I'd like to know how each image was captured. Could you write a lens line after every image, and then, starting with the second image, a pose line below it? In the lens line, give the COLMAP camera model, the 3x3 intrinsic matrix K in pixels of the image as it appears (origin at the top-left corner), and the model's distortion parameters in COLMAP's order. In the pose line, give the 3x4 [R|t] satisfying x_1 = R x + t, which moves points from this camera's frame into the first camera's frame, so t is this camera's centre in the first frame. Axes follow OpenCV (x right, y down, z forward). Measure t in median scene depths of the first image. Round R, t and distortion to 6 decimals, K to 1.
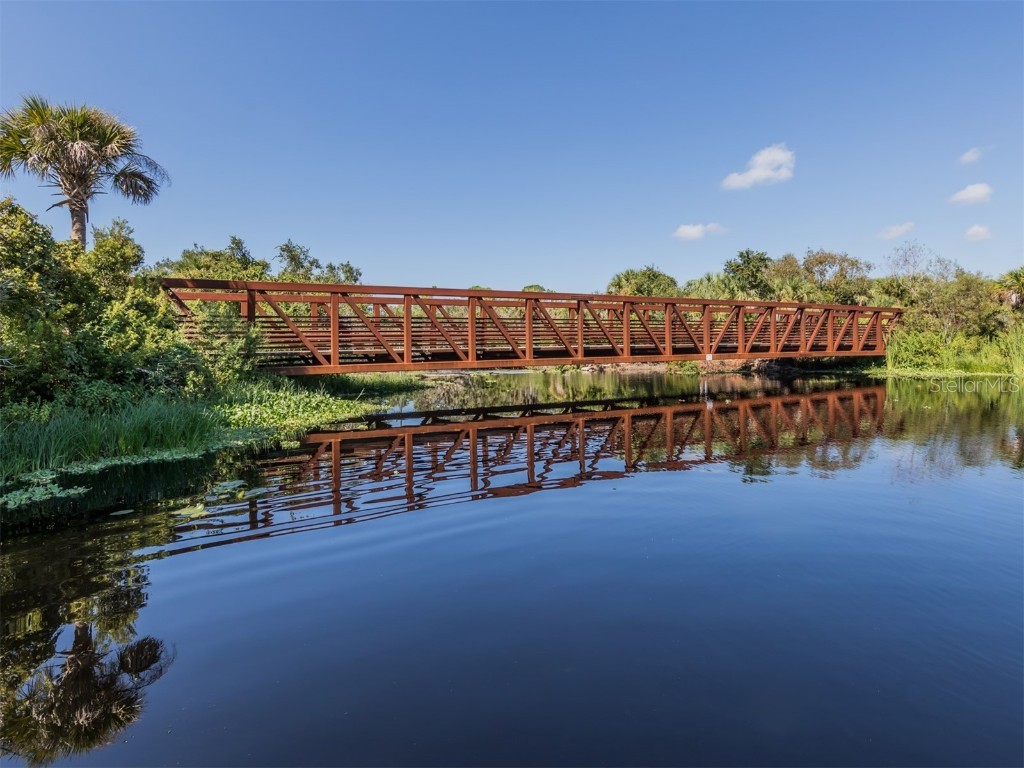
lens RADIAL K [[558.7, 0, 515.9], [0, 558.7, 356.2], [0, 0, 1]] dist [-0.020157, 0.000942]
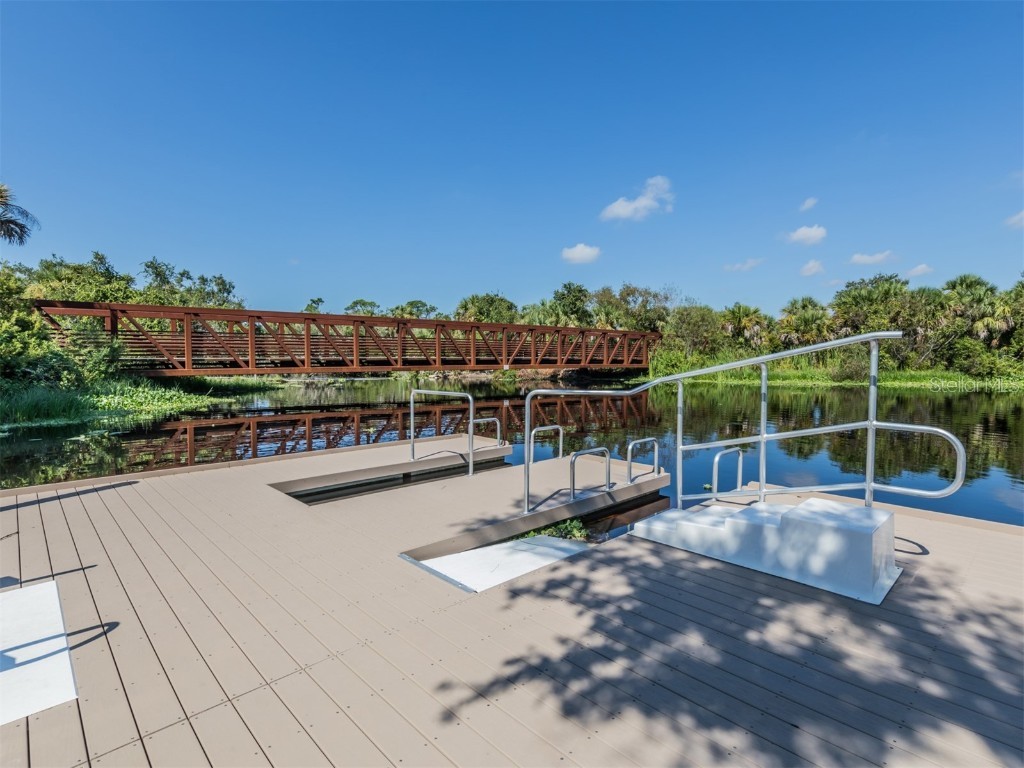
lens RADIAL K [[508.9, 0, 510.5], [0, 508.9, 385.2], [0, 0, 1]] dist [0.003630, -0.004248]
pose [[0.977643, 0.003081, 0.210250, 0.116581], [-0.010706, 0.999325, 0.035139, 0.002605], [-0.210000, -0.036605, 0.977016, -0.235285]]
